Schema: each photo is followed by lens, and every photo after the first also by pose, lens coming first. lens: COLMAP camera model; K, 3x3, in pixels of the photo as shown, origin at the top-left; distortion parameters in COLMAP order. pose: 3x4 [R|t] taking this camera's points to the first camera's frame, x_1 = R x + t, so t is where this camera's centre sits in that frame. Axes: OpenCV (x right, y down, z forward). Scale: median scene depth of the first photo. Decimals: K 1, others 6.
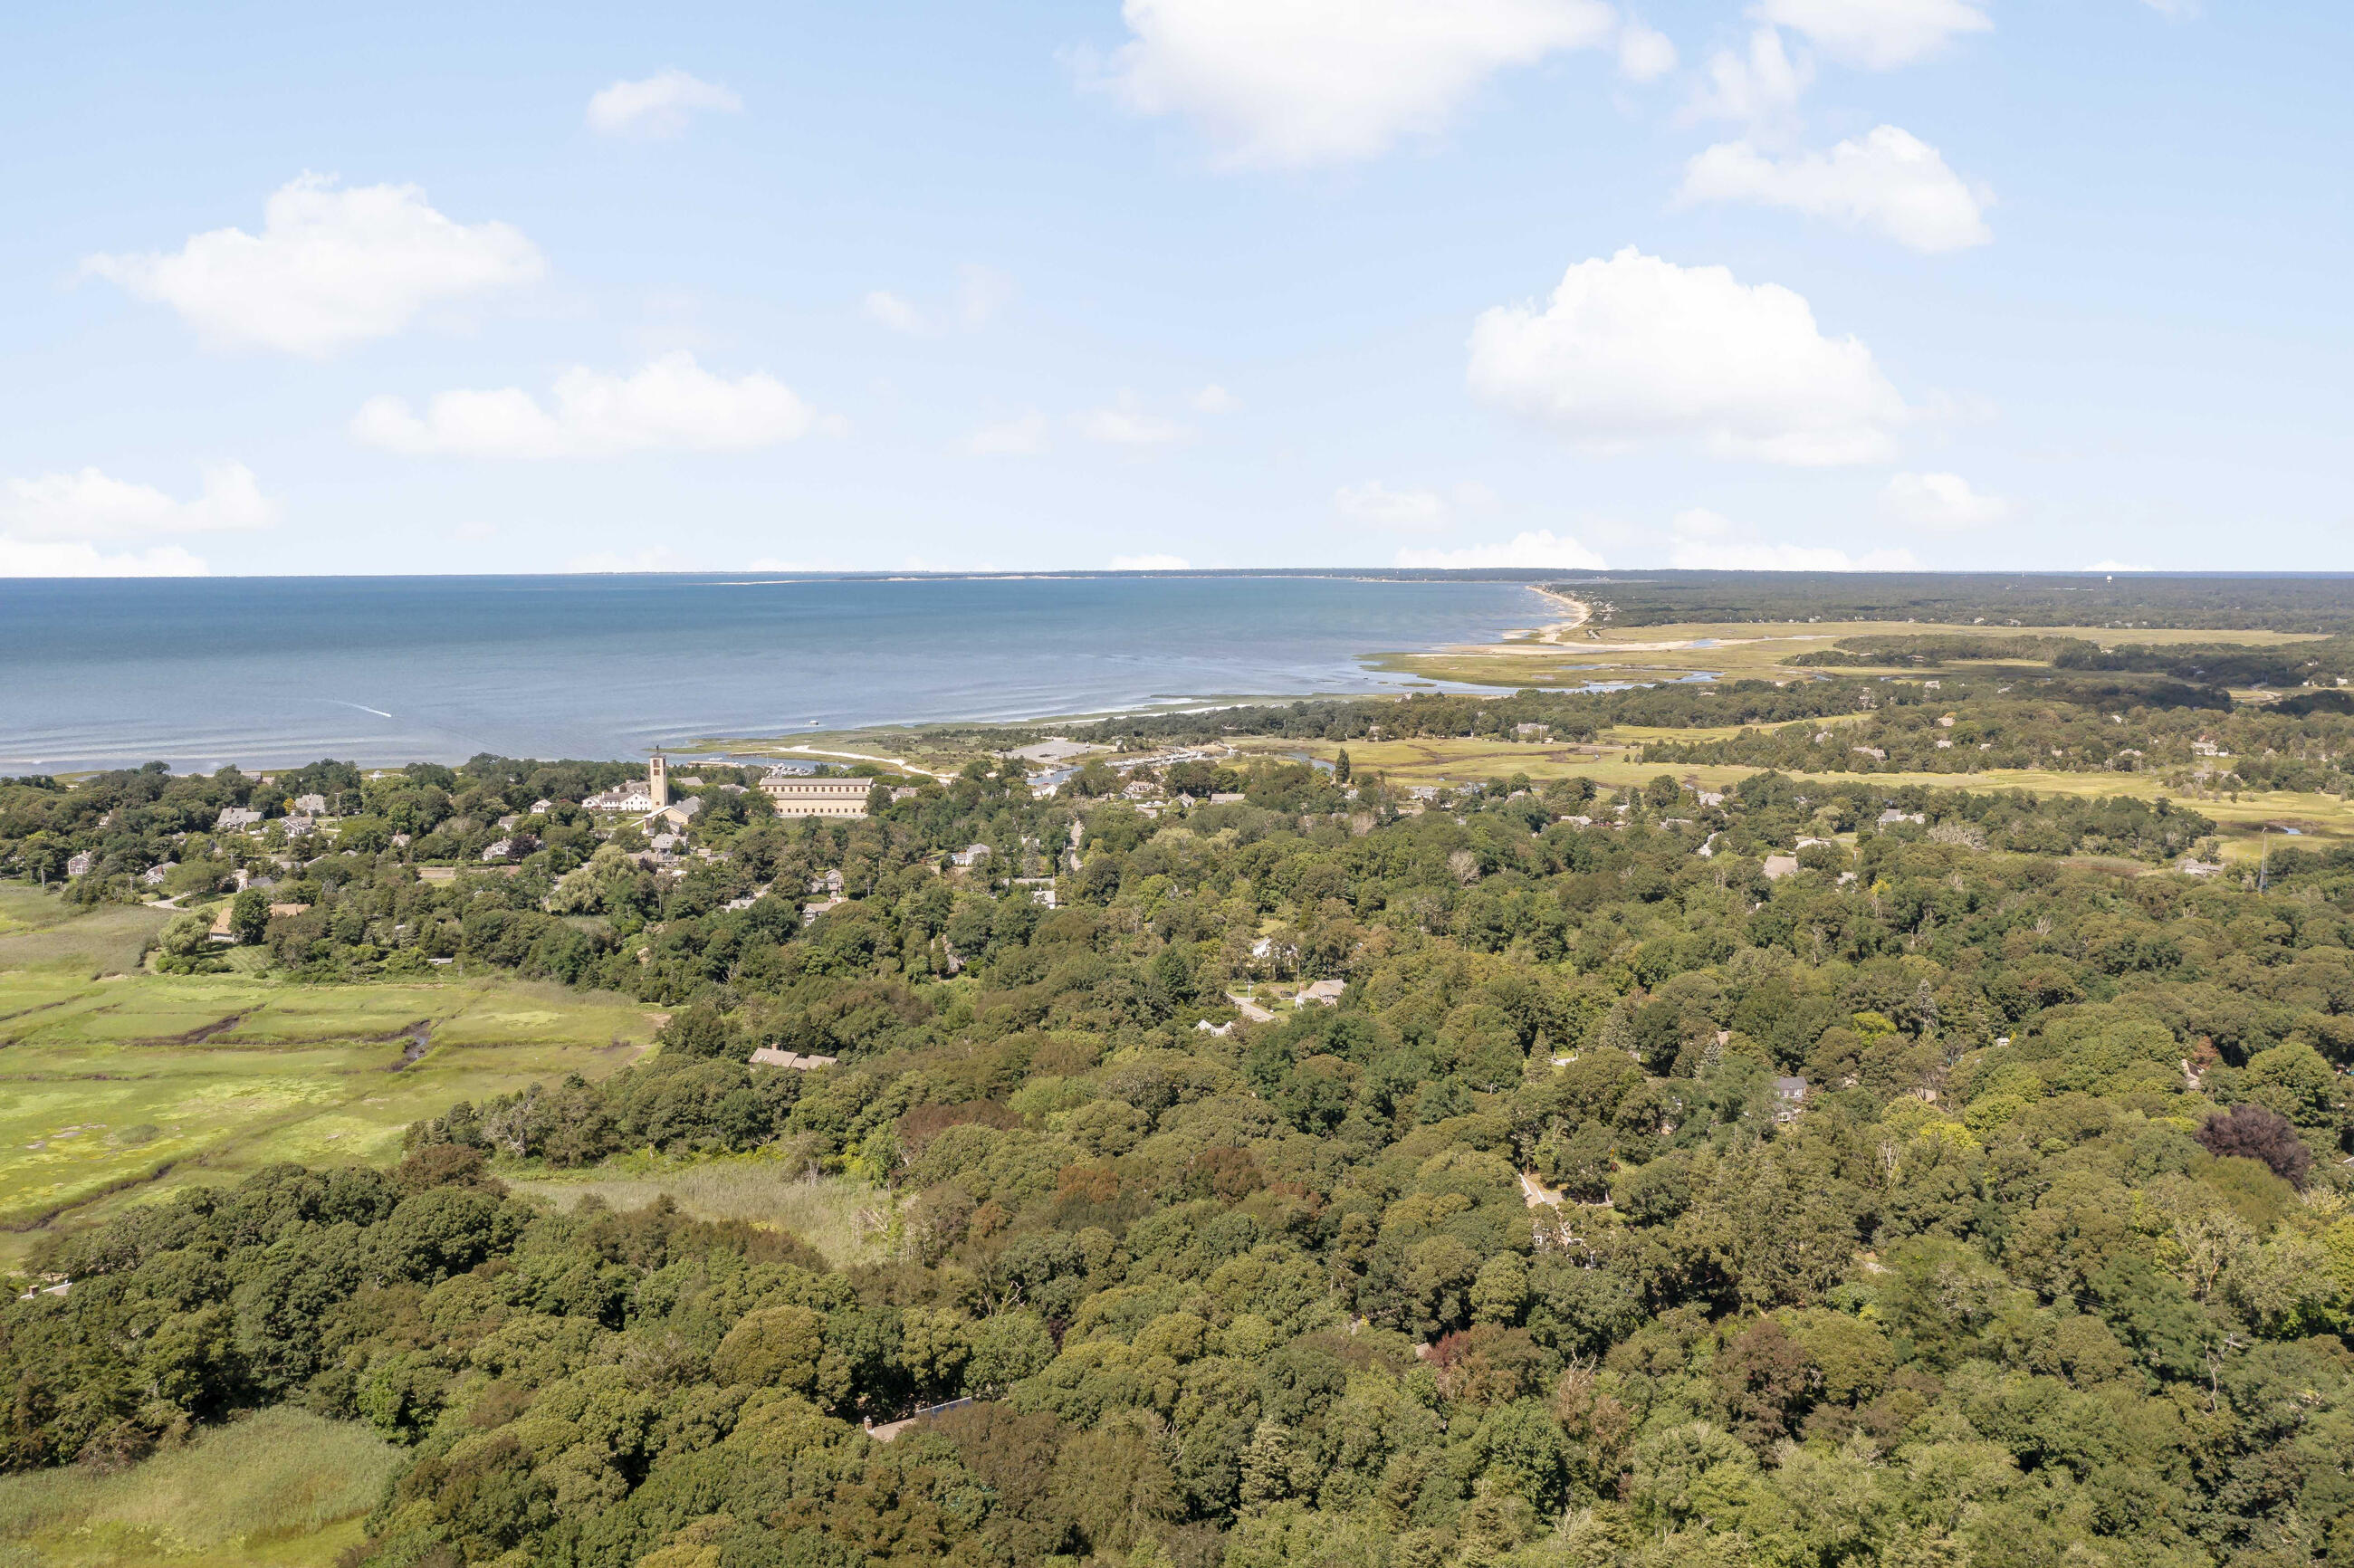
lens RADIAL K [[1889.2, 0, 1177.0], [0, 1889.2, 784.0], [0, 0, 1]] dist [-0.014249, -0.014708]
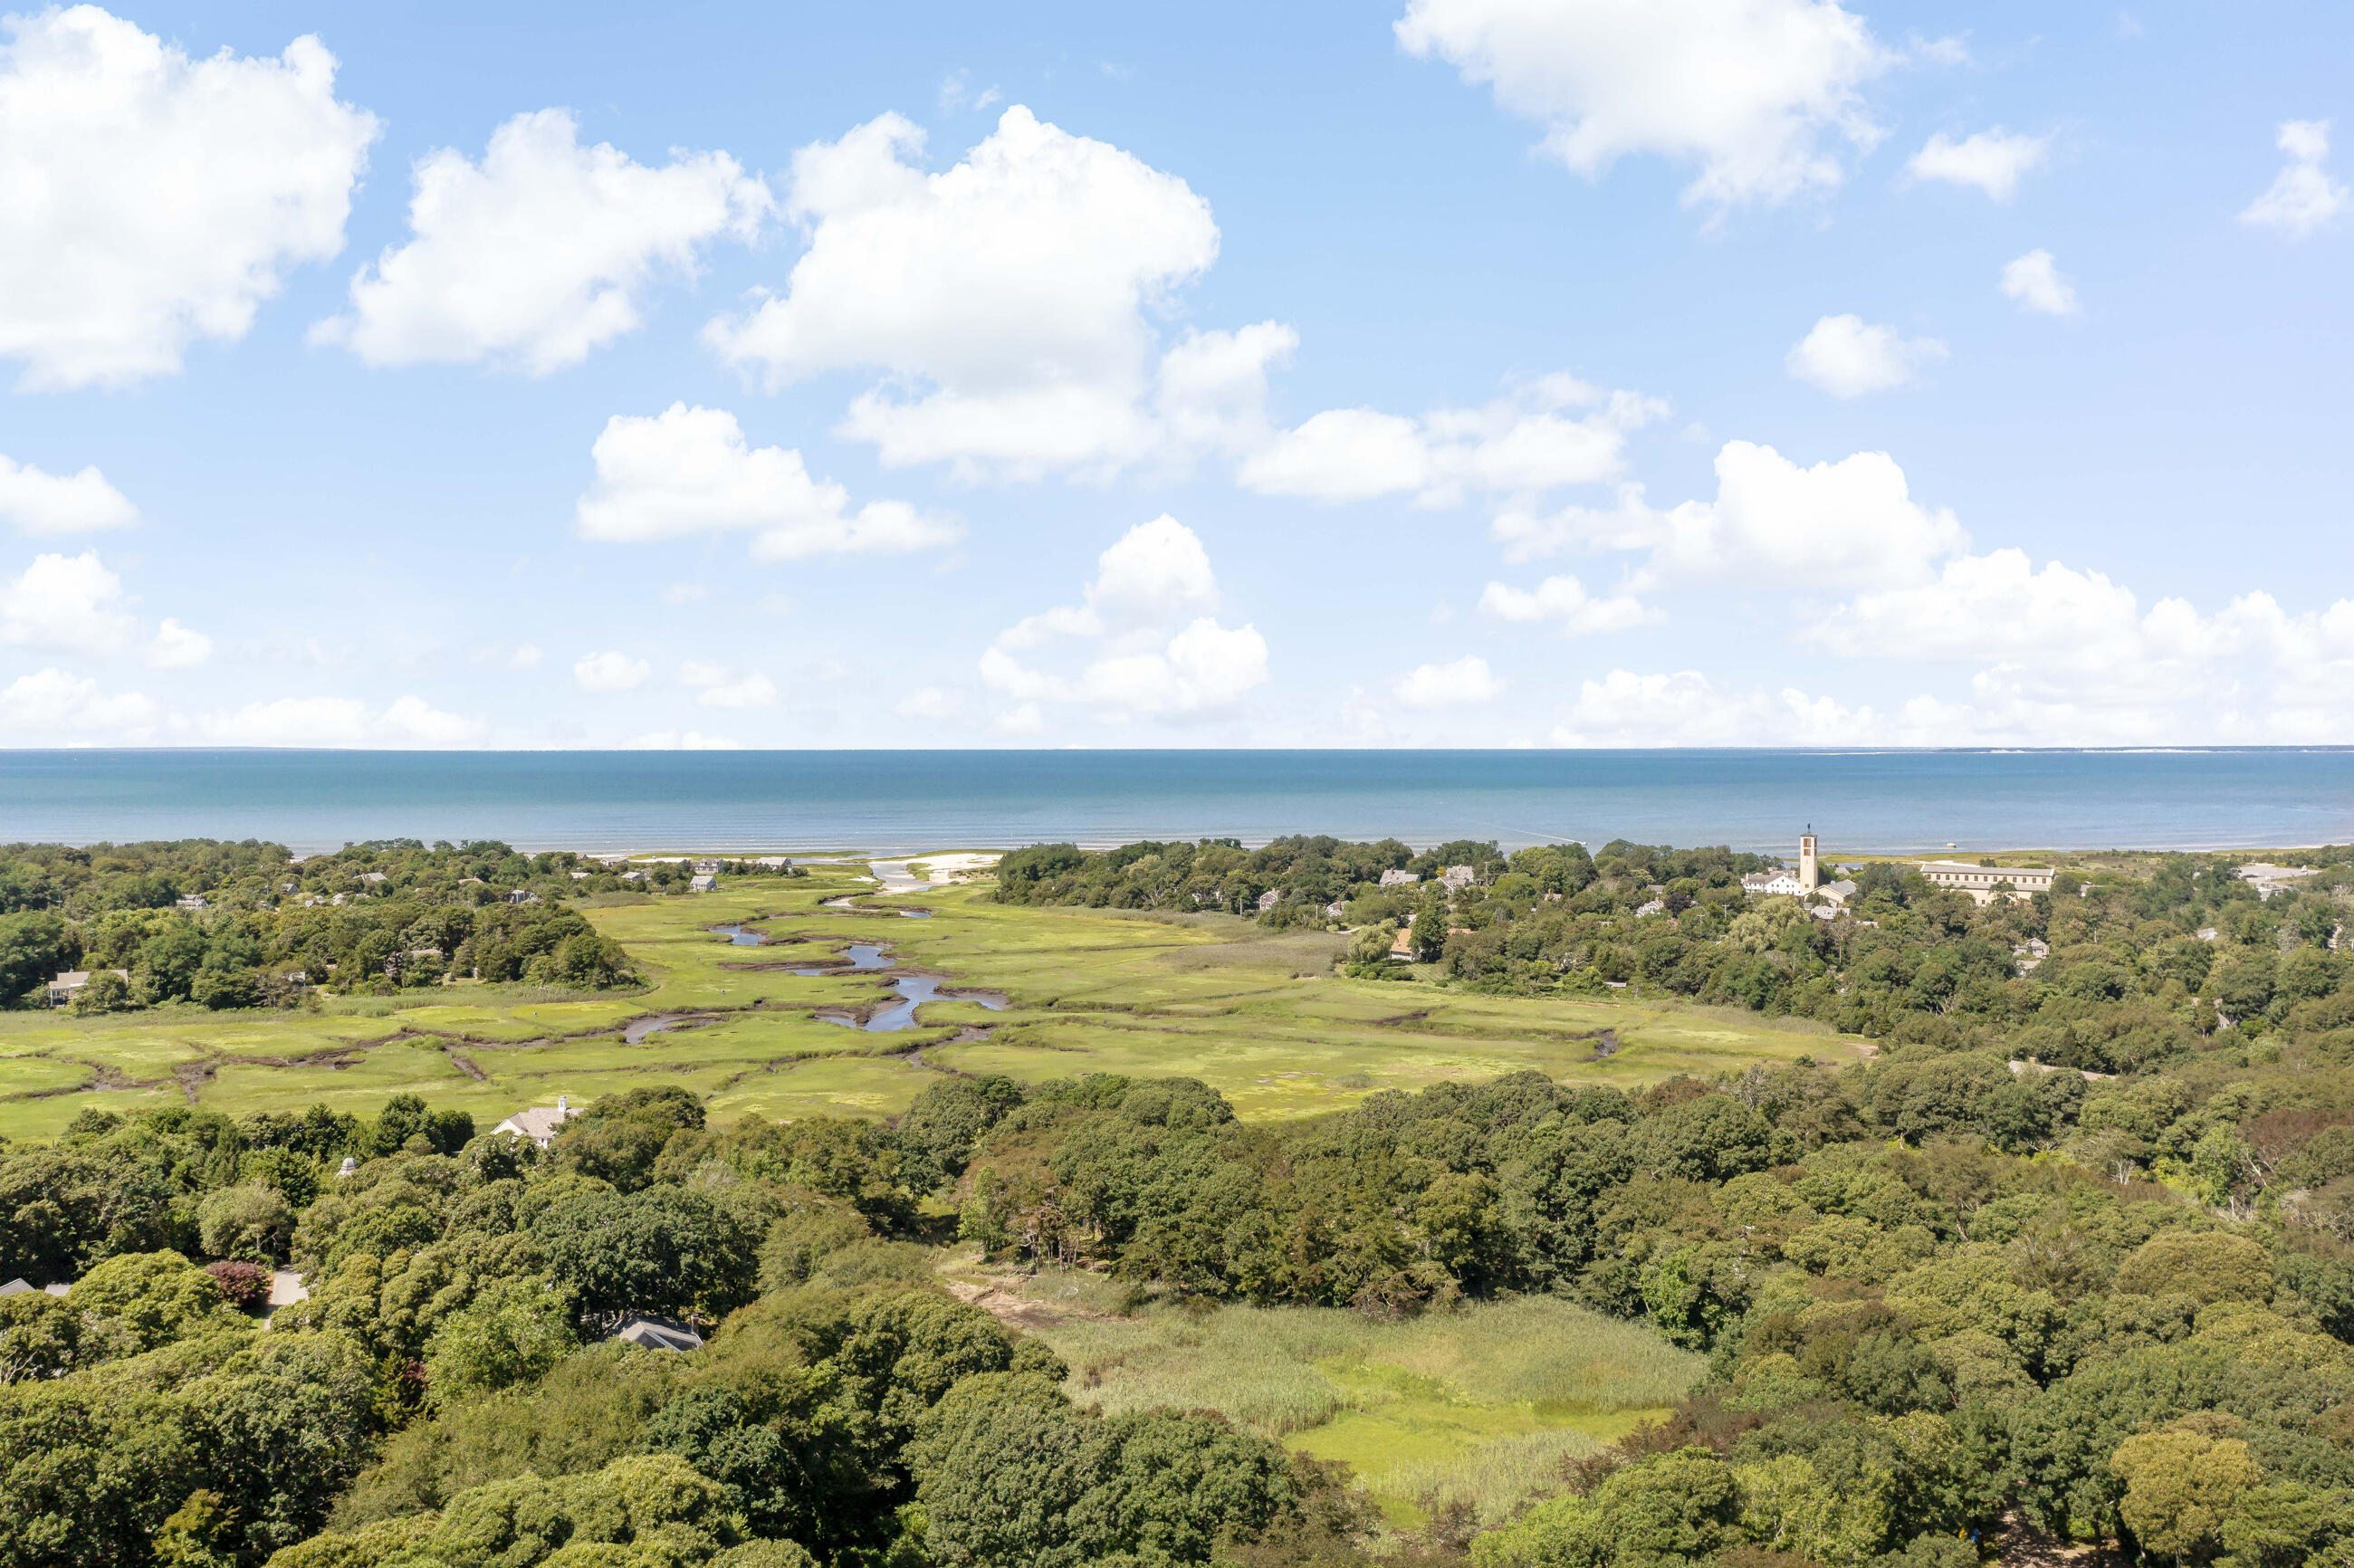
lens RADIAL K [[1889.2, 0, 1177.0], [0, 1889.2, 784.0], [0, 0, 1]] dist [-0.014249, -0.014708]
pose [[0.852891, 0.006355, -0.522050, -0.112467], [-0.060236, 0.994446, -0.086304, 0.124609], [0.518602, 0.105054, 0.848537, 0.082808]]
